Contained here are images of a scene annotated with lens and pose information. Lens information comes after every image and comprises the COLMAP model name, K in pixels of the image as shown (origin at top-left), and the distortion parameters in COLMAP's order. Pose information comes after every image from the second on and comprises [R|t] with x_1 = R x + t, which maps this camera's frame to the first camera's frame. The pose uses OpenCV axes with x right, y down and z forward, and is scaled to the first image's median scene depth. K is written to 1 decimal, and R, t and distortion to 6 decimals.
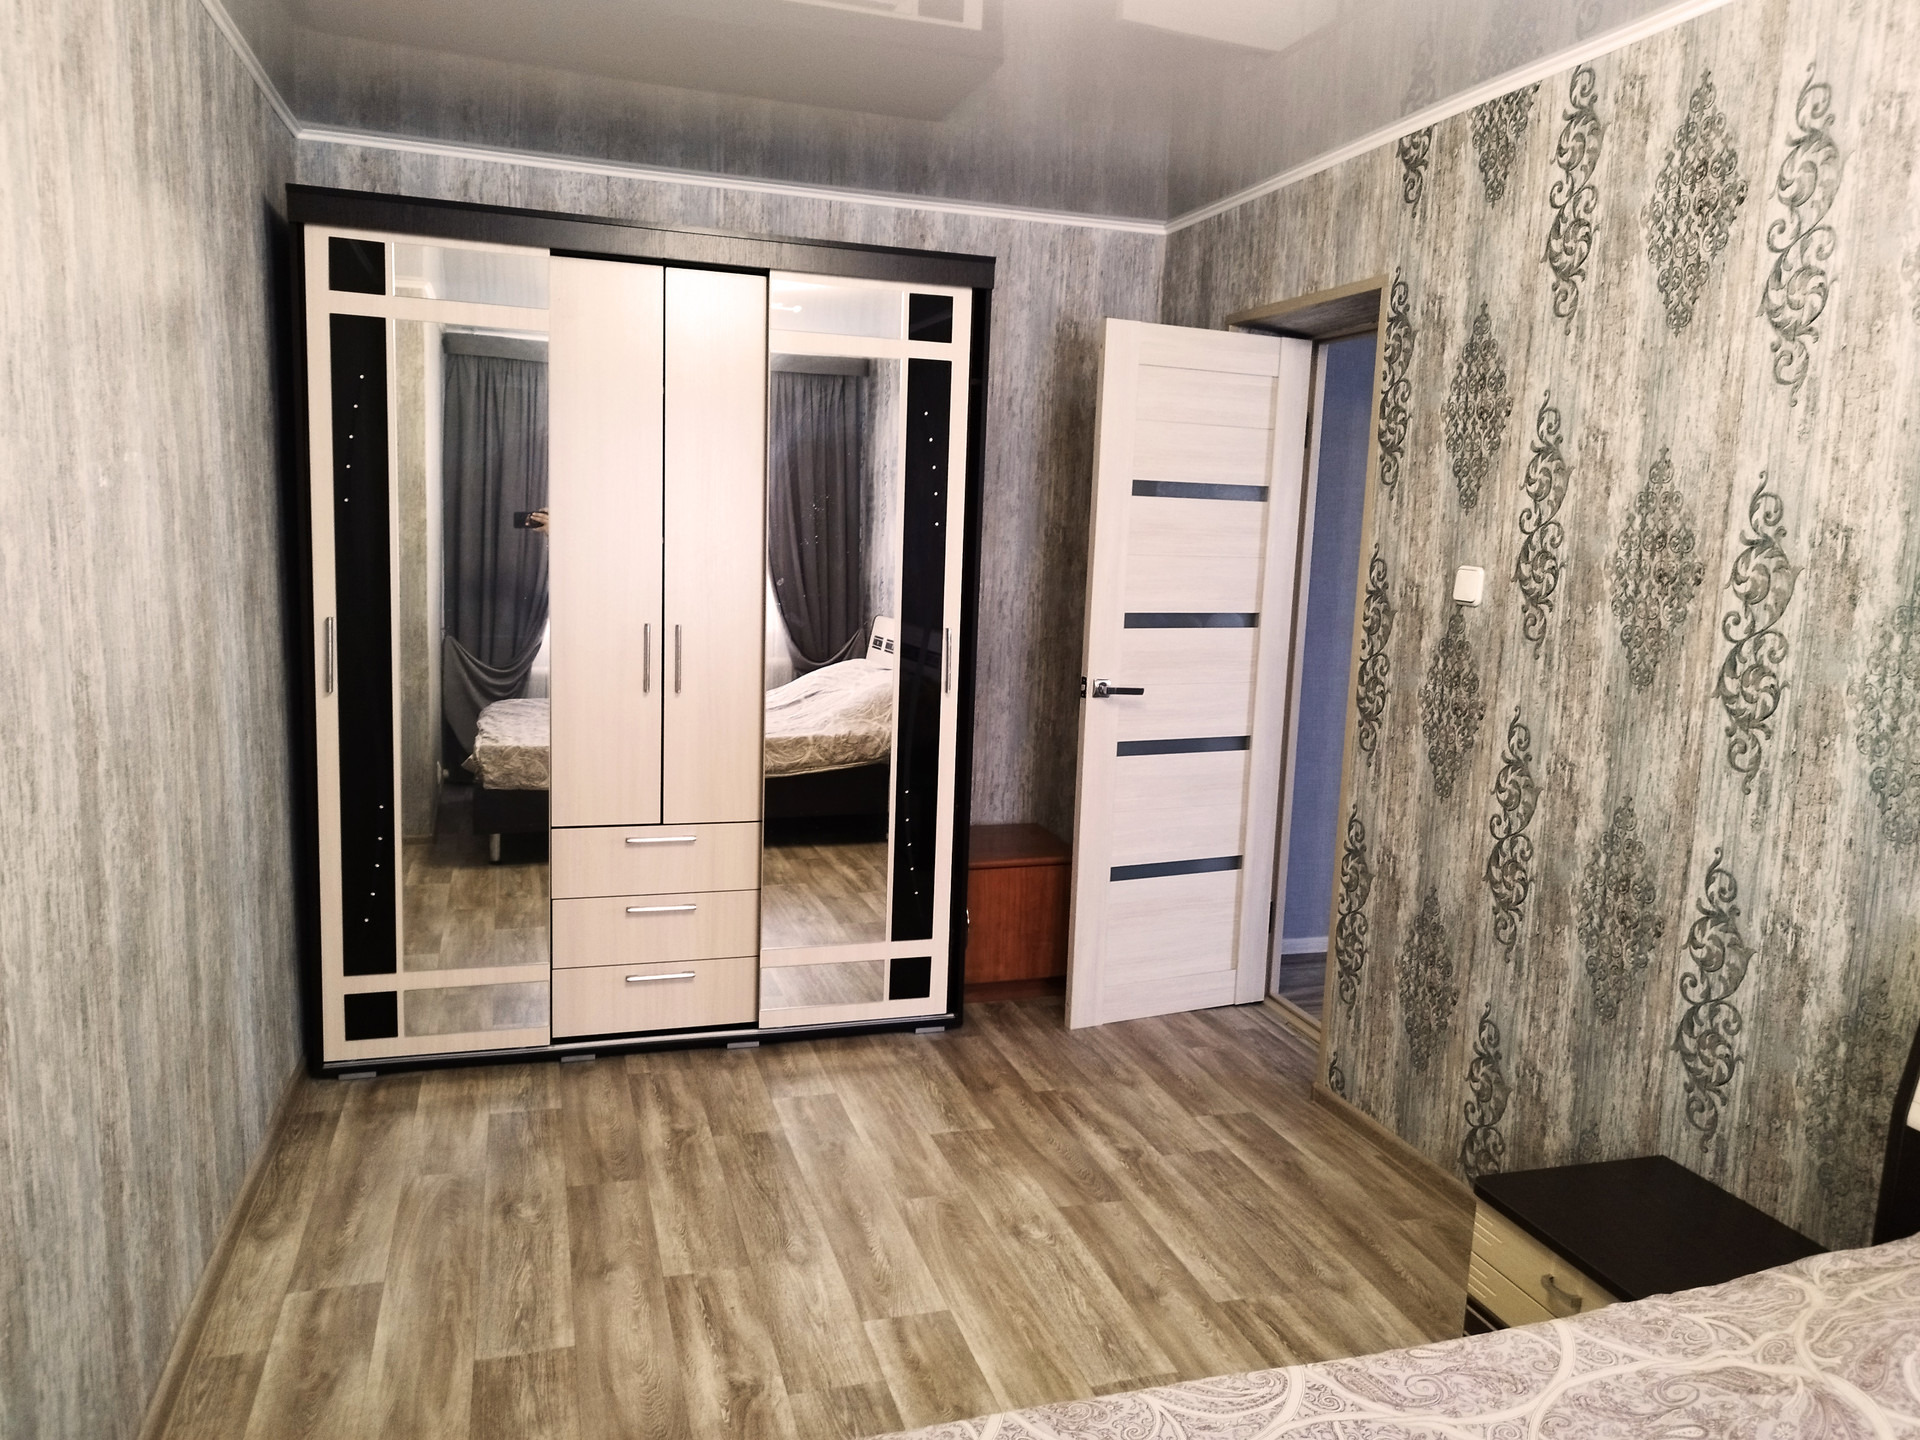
lens RADIAL K [[1380.6, 0, 962.9], [0, 1380.6, 722.6], [0, 0, 1]] dist [0.032622, -0.034247]
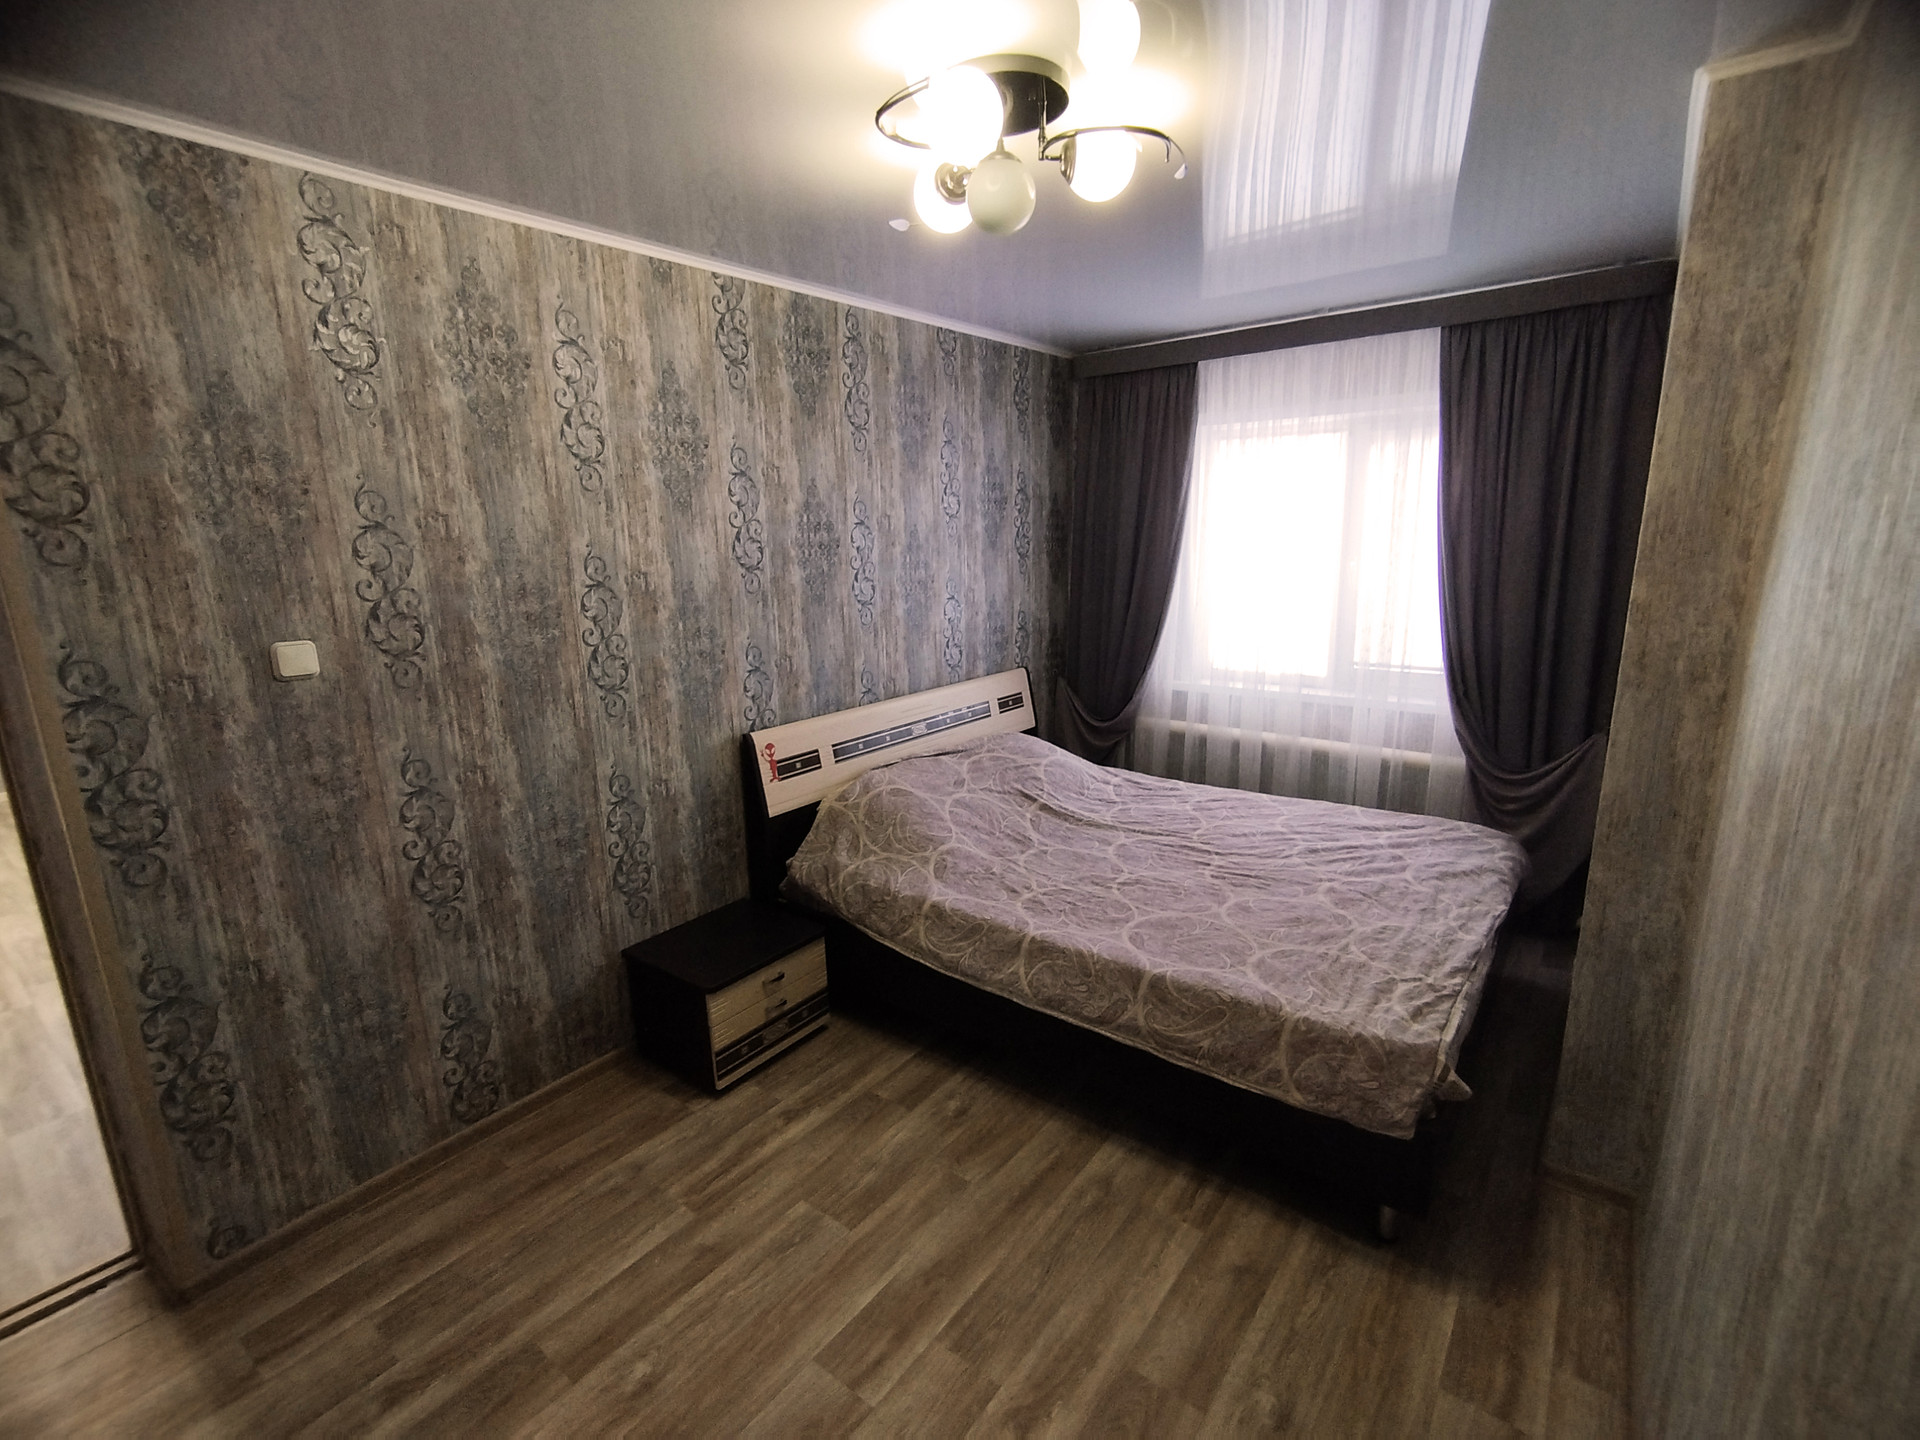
lens RADIAL K [[868.3, 0, 962.0], [0, 868.3, 722.8], [0, 0, 1]] dist [-0.001282, 0.000010]
pose [[-0.576550, -0.208913, 0.789902, -0.492346], [0.118355, 0.935209, 0.333731, -0.241839], [-0.808444, 0.285901, -0.514469, 1.088009]]
